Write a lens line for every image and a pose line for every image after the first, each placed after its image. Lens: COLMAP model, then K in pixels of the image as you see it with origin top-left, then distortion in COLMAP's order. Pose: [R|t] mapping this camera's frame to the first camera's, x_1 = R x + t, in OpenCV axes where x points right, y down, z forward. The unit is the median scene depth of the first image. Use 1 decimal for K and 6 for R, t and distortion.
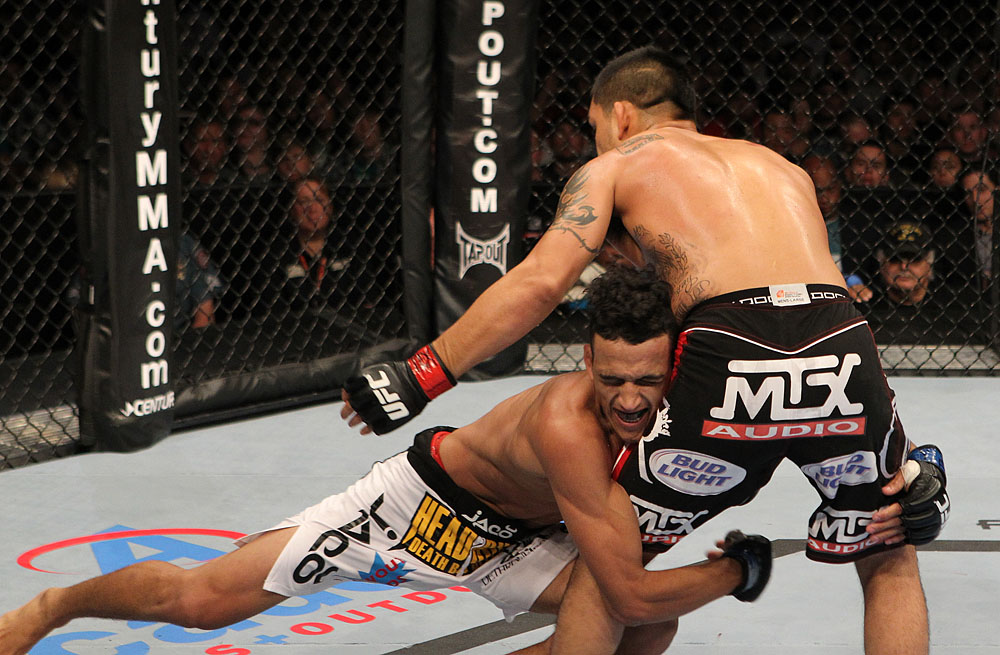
lens RADIAL K [[2676.9, 0, 499.5], [0, 2676.9, 327.1], [0, 0, 1]] dist [-0.453938, 0.000000]
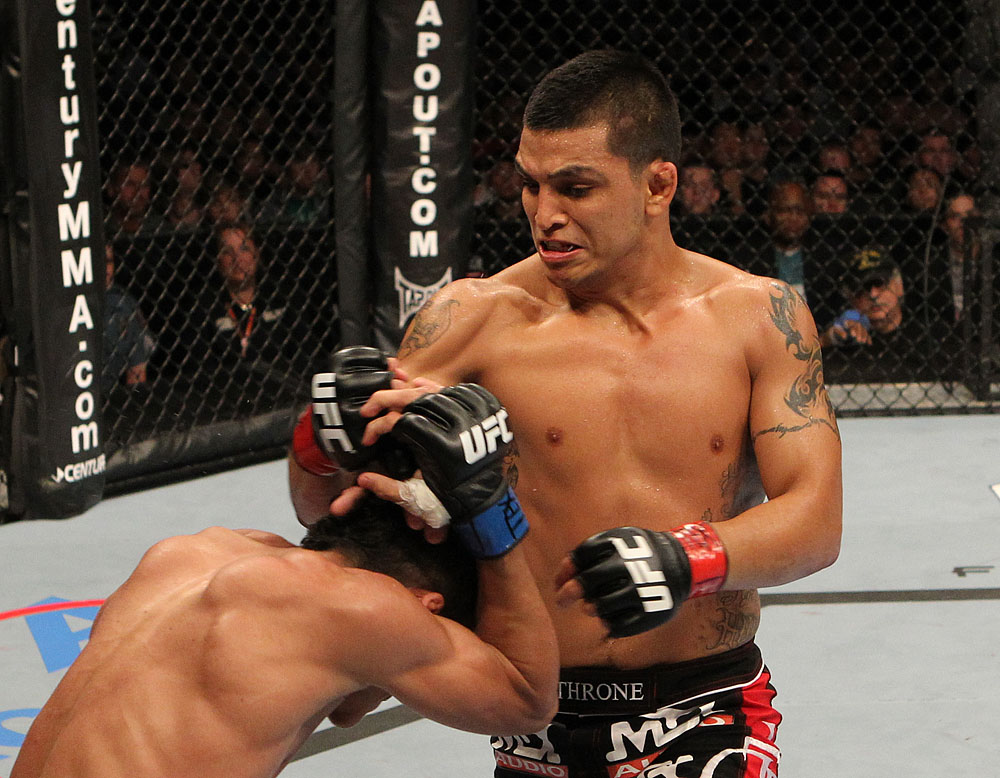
lens RADIAL K [[1533.6, 0, 500.4], [0, 1533.6, 388.9], [0, 0, 1]] dist [-0.205268, 0.000000]
pose [[0.998899, -0.028296, 0.037428, -0.000385], [0.028515, 0.999579, -0.005327, 0.007564], [-0.037262, 0.006388, 0.999285, 0.458790]]
